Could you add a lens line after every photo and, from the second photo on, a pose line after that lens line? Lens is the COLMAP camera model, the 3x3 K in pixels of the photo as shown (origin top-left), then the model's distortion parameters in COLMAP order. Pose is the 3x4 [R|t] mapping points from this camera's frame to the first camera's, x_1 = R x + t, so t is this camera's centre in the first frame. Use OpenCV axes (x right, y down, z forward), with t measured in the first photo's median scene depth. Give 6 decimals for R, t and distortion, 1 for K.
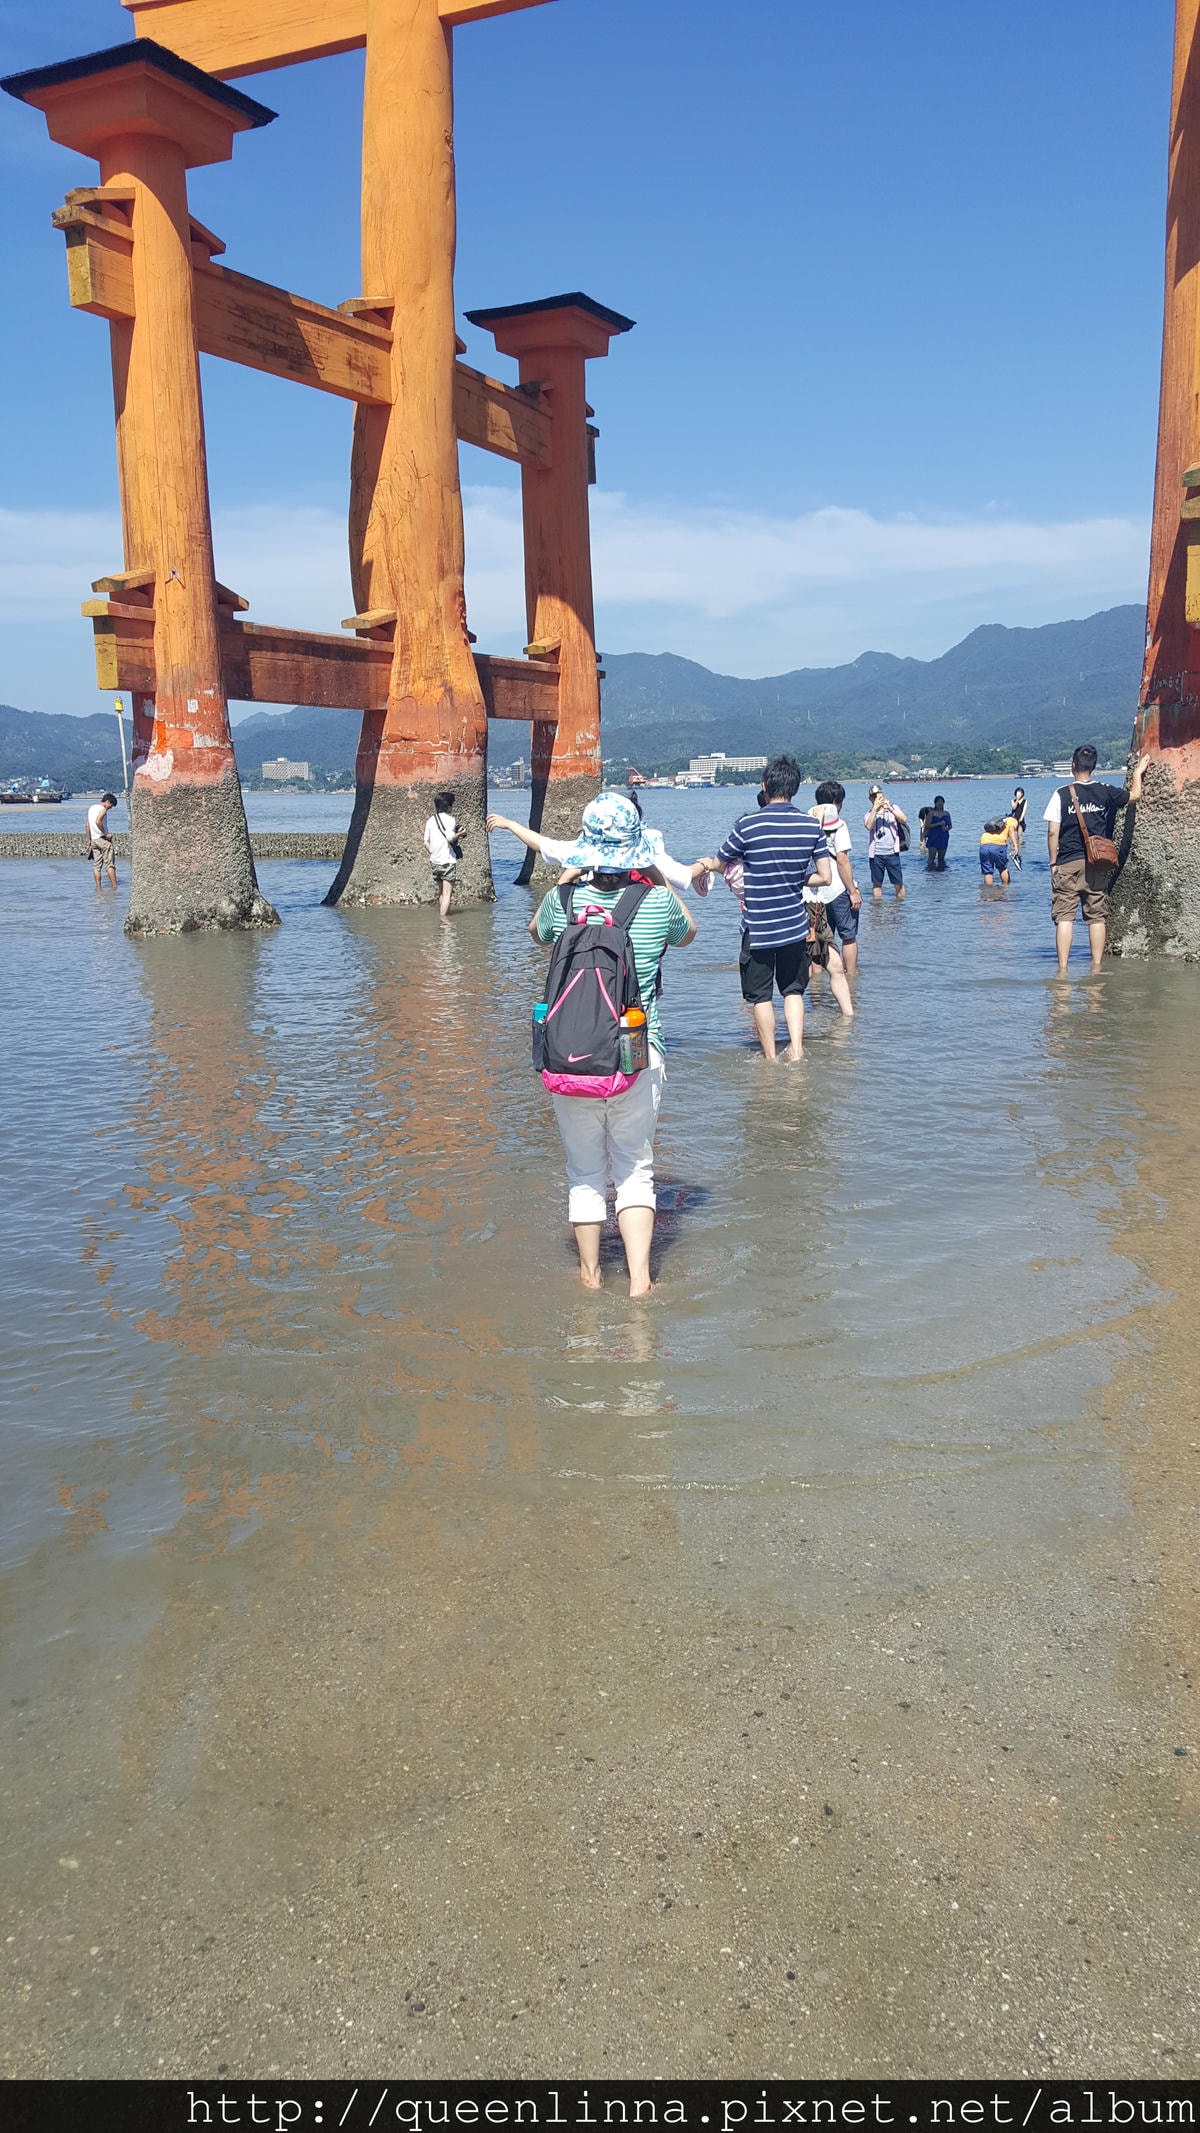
lens RADIAL K [[1559.9, 0, 612.2], [0, 1559.9, 1064.1], [0, 0, 1]] dist [0.192883, -0.348422]
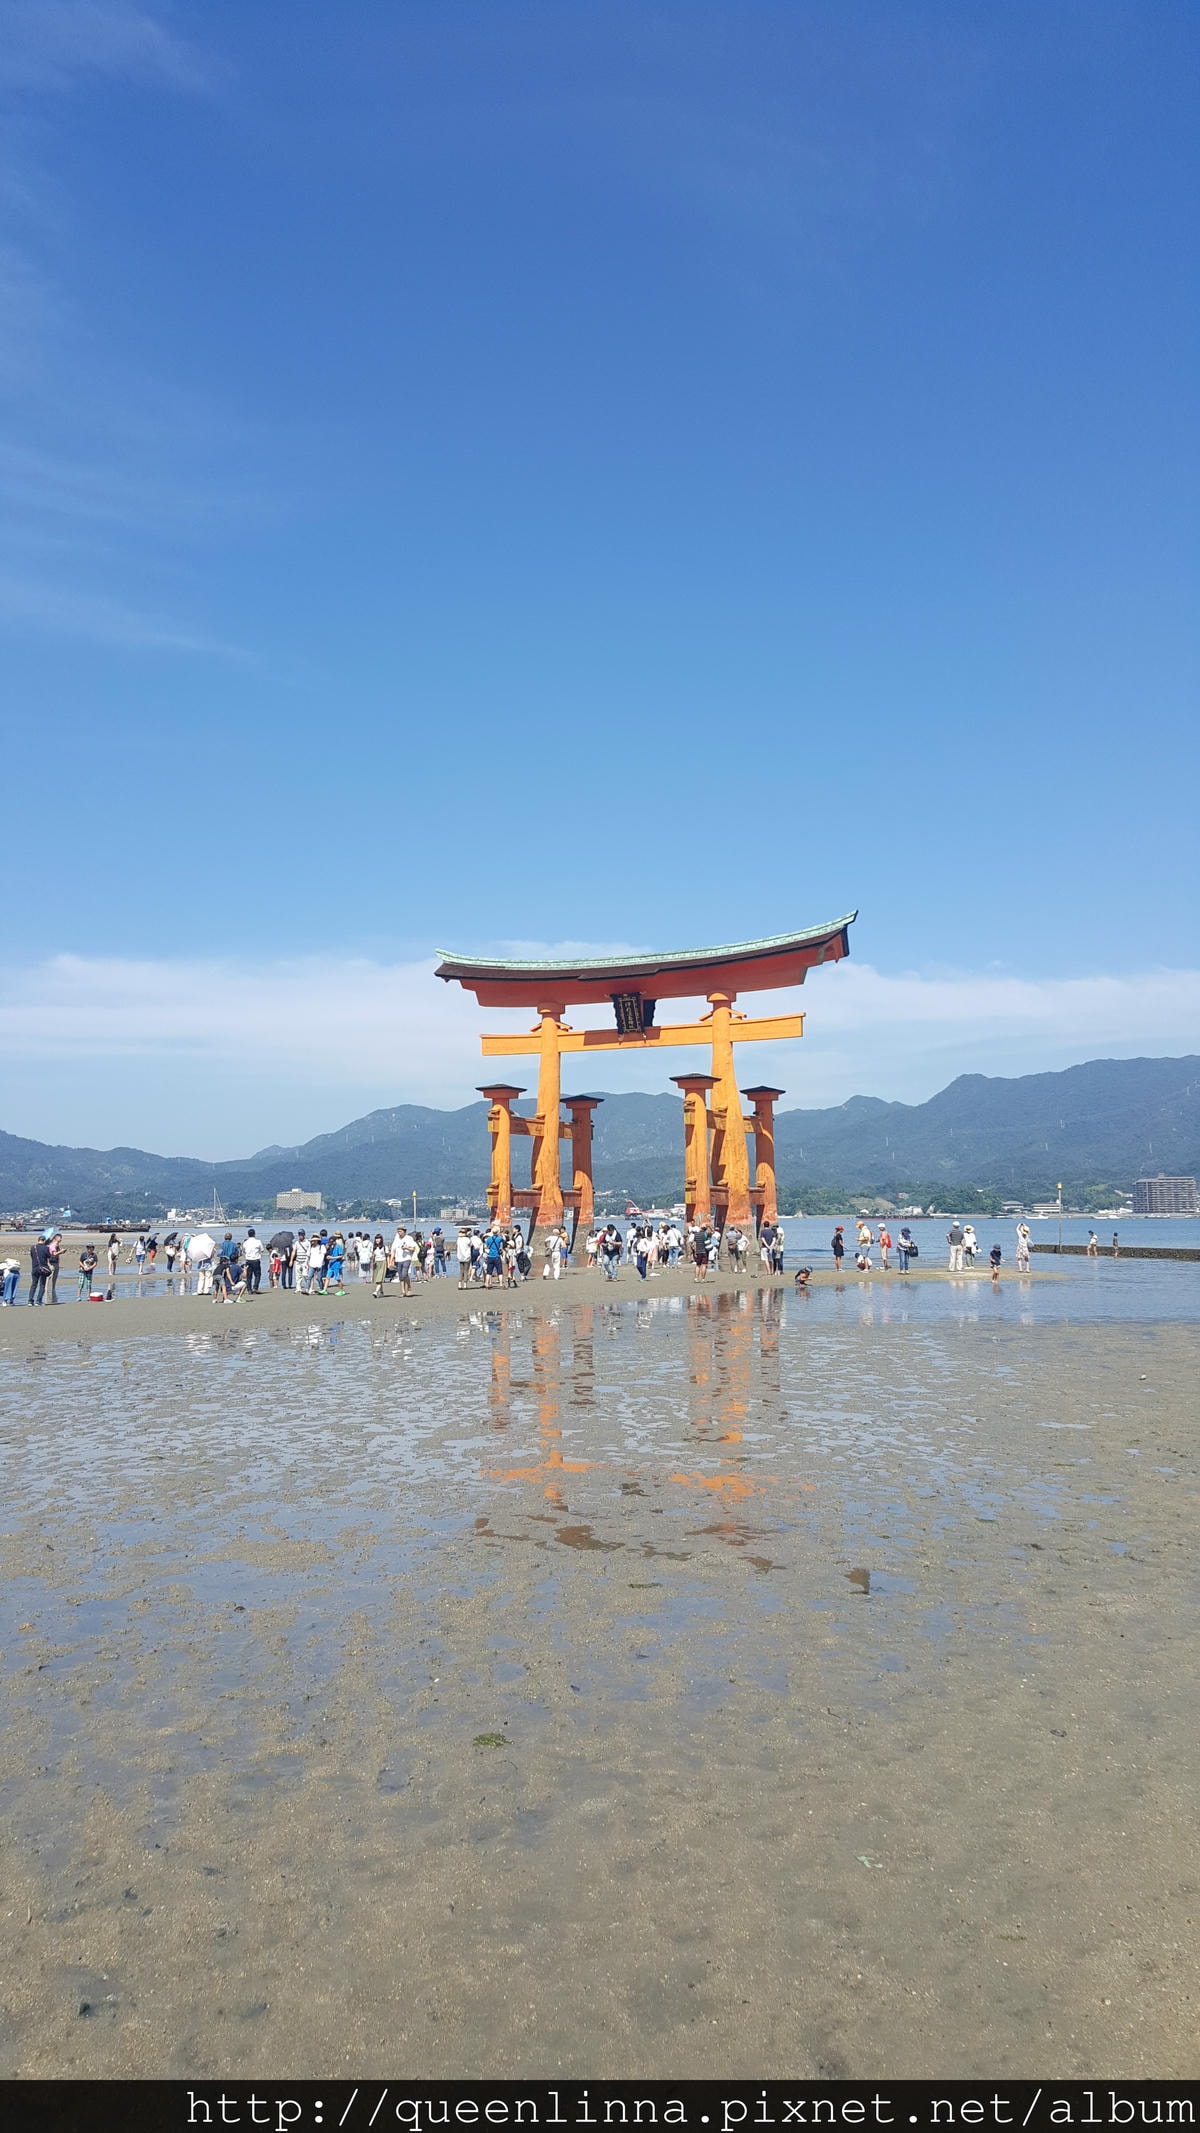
lens RADIAL K [[1577.1, 0, 598.3], [0, 1577.1, 1038.3], [0, 0, 1]] dist [0.180030, -0.299623]
pose [[0.999883, 0.011406, -0.010181, 0.034570], [-0.013822, 0.958956, -0.283216, 0.408643], [0.006533, 0.283324, 0.959002, -2.428839]]
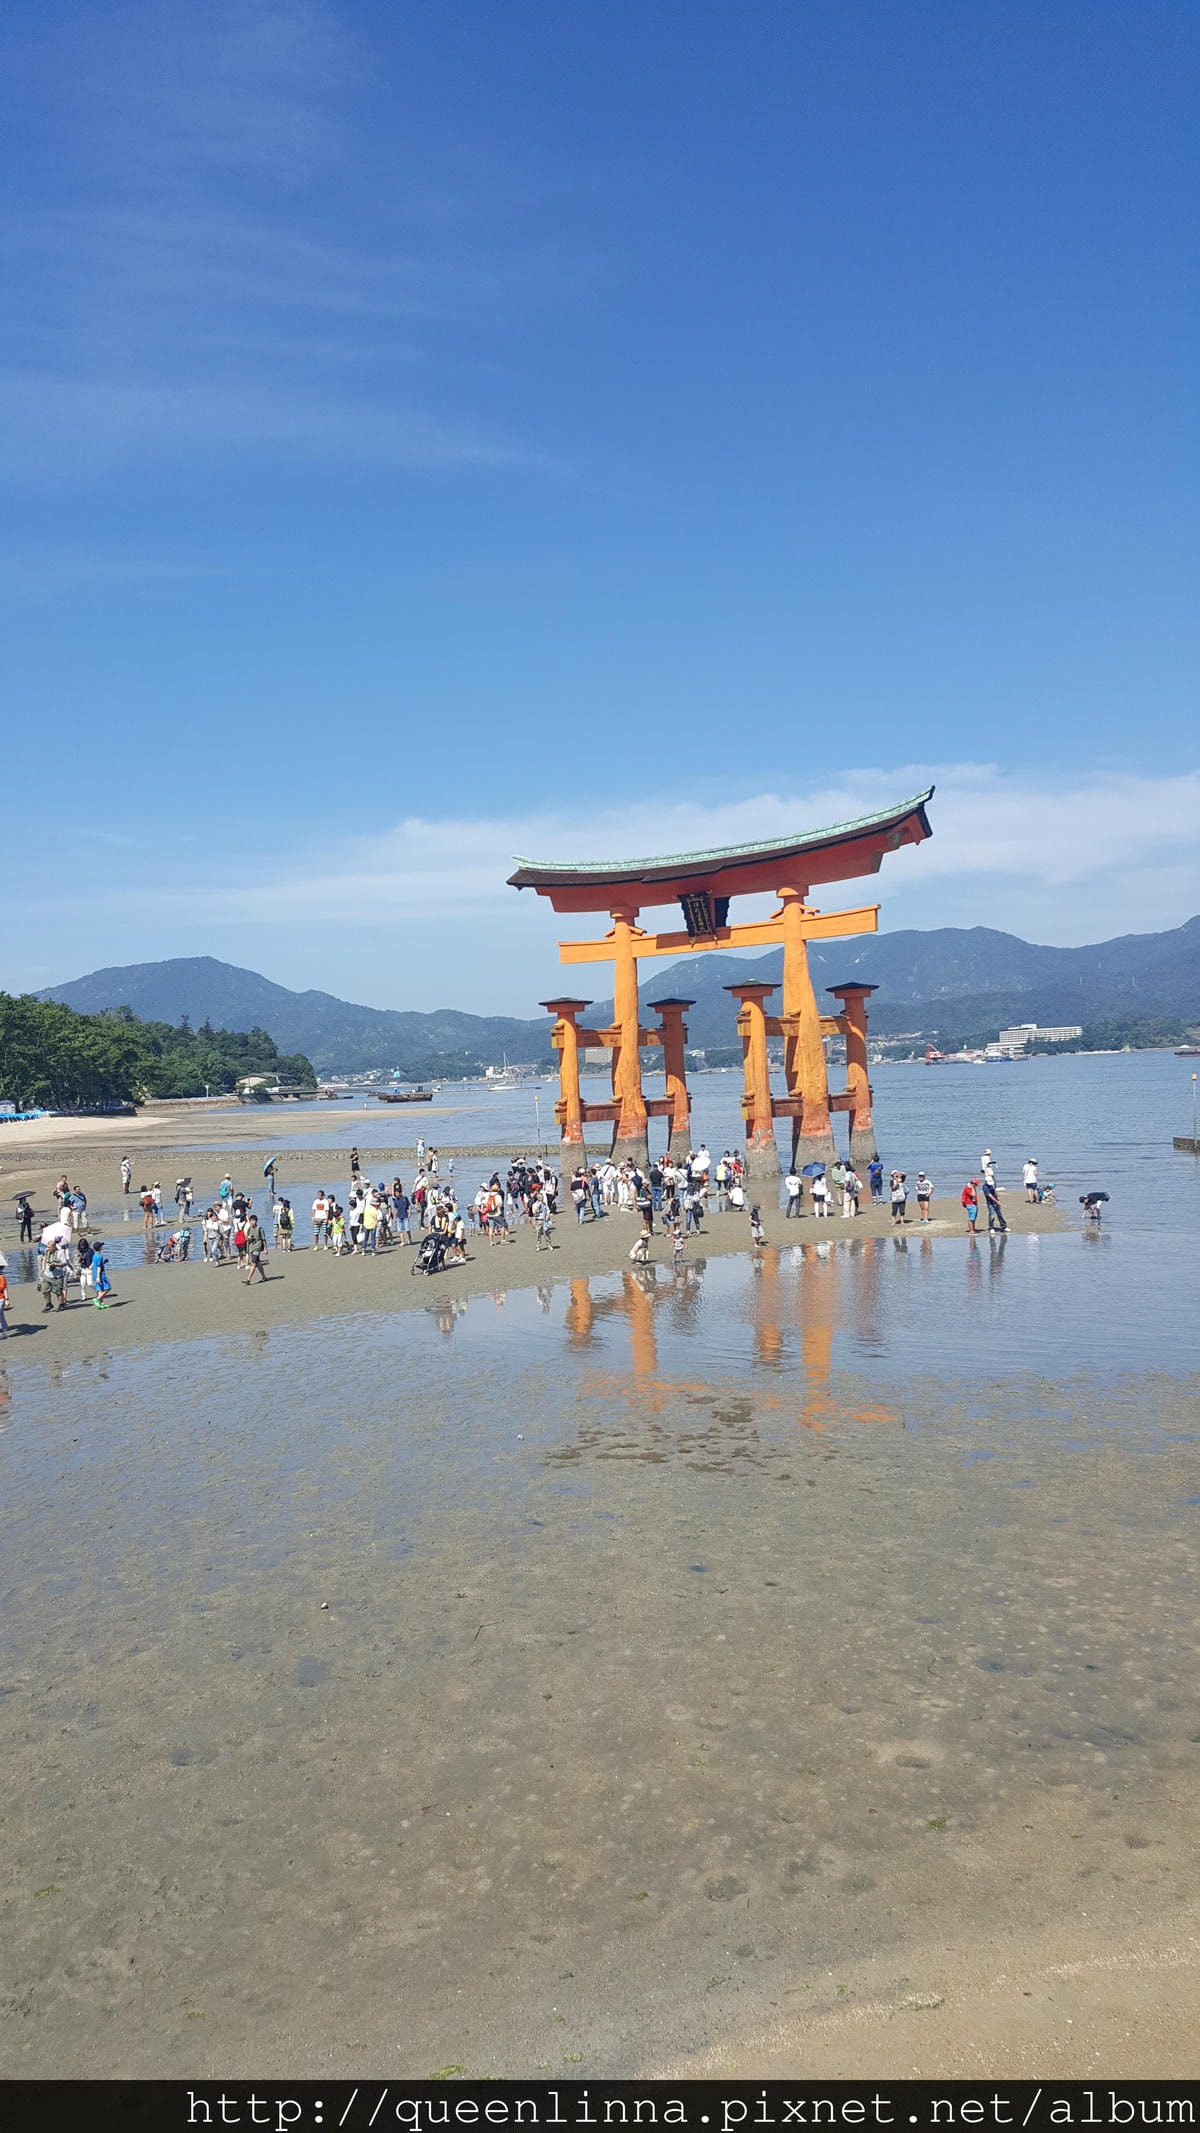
lens RADIAL K [[1582.2, 0, 569.9], [0, 1582.2, 1068.2], [0, 0, 1]] dist [0.165903, -0.222713]
pose [[0.974610, -0.027078, -0.222265, 0.497324], [-0.010975, 0.985690, -0.168210, 0.252329], [0.223640, 0.166379, 0.960366, -2.286748]]
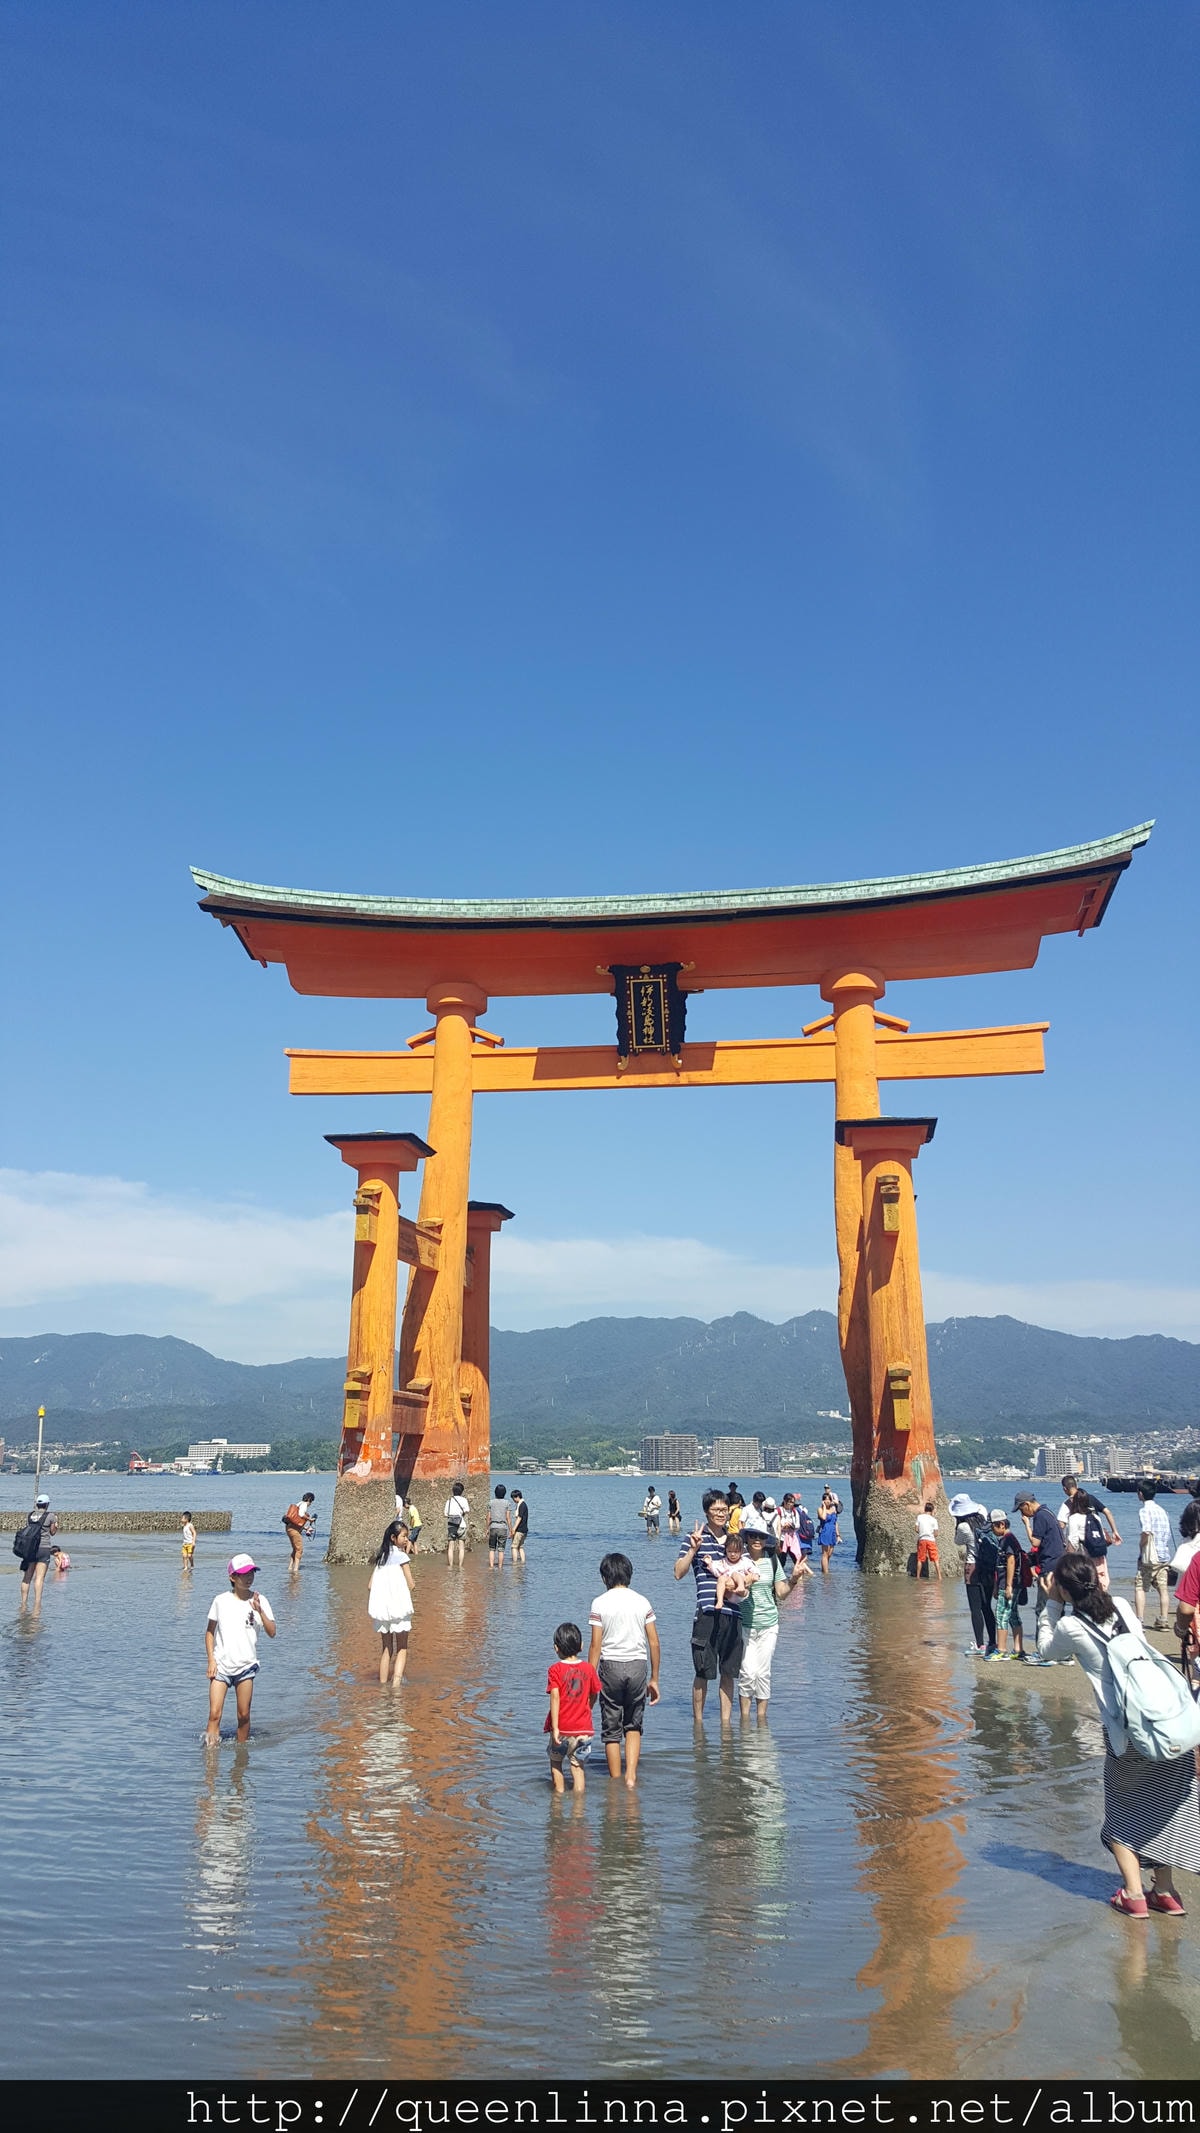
lens RADIAL K [[1562.4, 0, 562.2], [0, 1562.4, 1068.8], [0, 0, 1]] dist [0.173359, -0.293818]
pose [[0.960640, 0.096103, 0.260643, -0.399196], [0.020441, 0.911256, -0.411333, 0.103158], [-0.277043, 0.400471, 0.873425, -0.589390]]
